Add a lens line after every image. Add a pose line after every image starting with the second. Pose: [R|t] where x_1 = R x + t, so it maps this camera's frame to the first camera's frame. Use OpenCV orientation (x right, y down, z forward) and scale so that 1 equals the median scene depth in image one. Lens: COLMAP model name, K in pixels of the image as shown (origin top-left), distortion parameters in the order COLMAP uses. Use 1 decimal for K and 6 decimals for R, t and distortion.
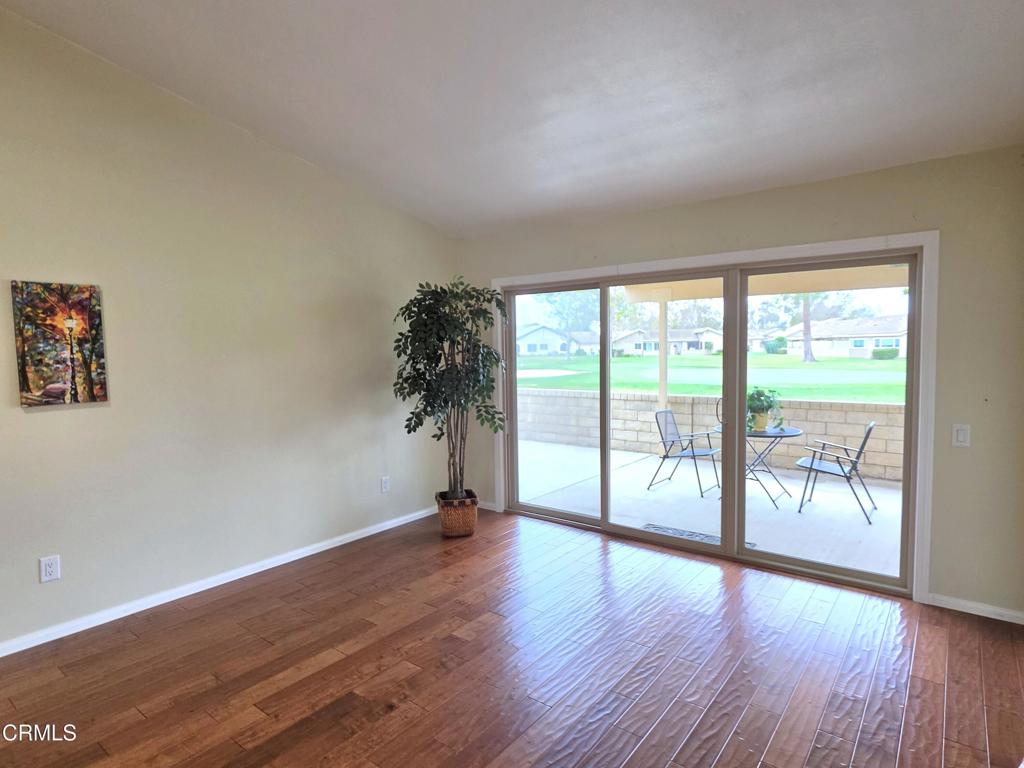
lens RADIAL K [[570.7, 0, 502.0], [0, 570.7, 385.0], [0, 0, 1]] dist [-0.006175, 0.008428]
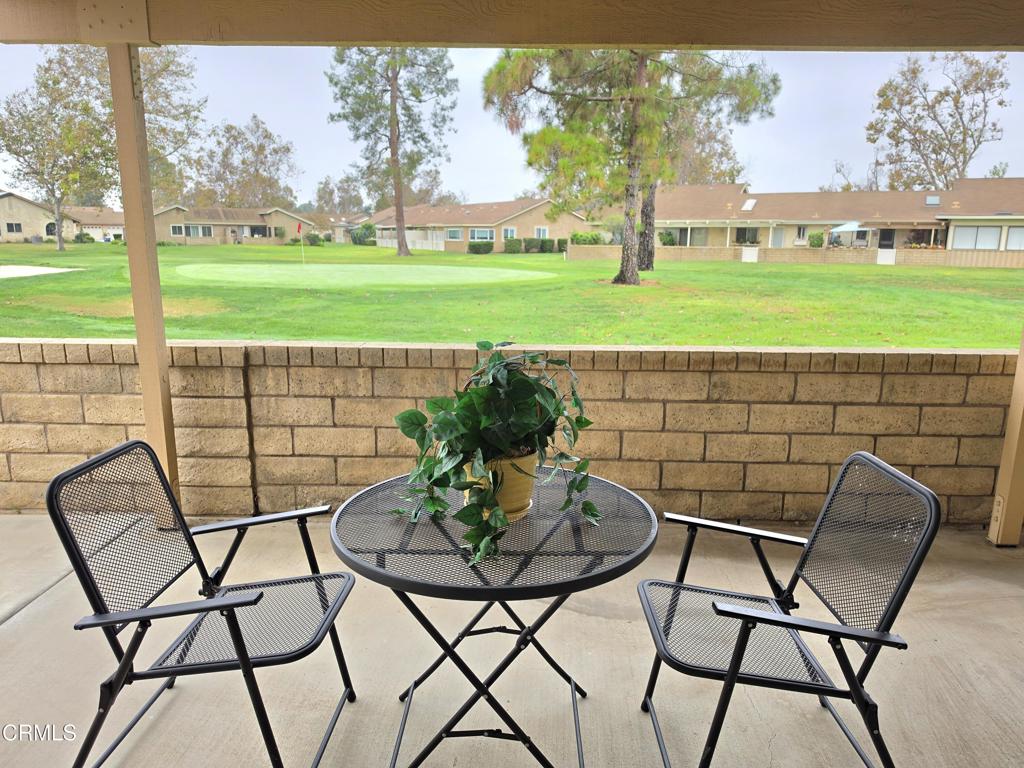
lens RADIAL K [[723.1, 0, 509.4], [0, 723.1, 385.6], [0, 0, 1]] dist [0.043060, -0.056397]
pose [[0.797610, -0.101264, 0.594612, 0.356831], [0.018895, 0.989518, 0.143171, -0.030024], [-0.602877, -0.102960, 0.791162, 0.994531]]
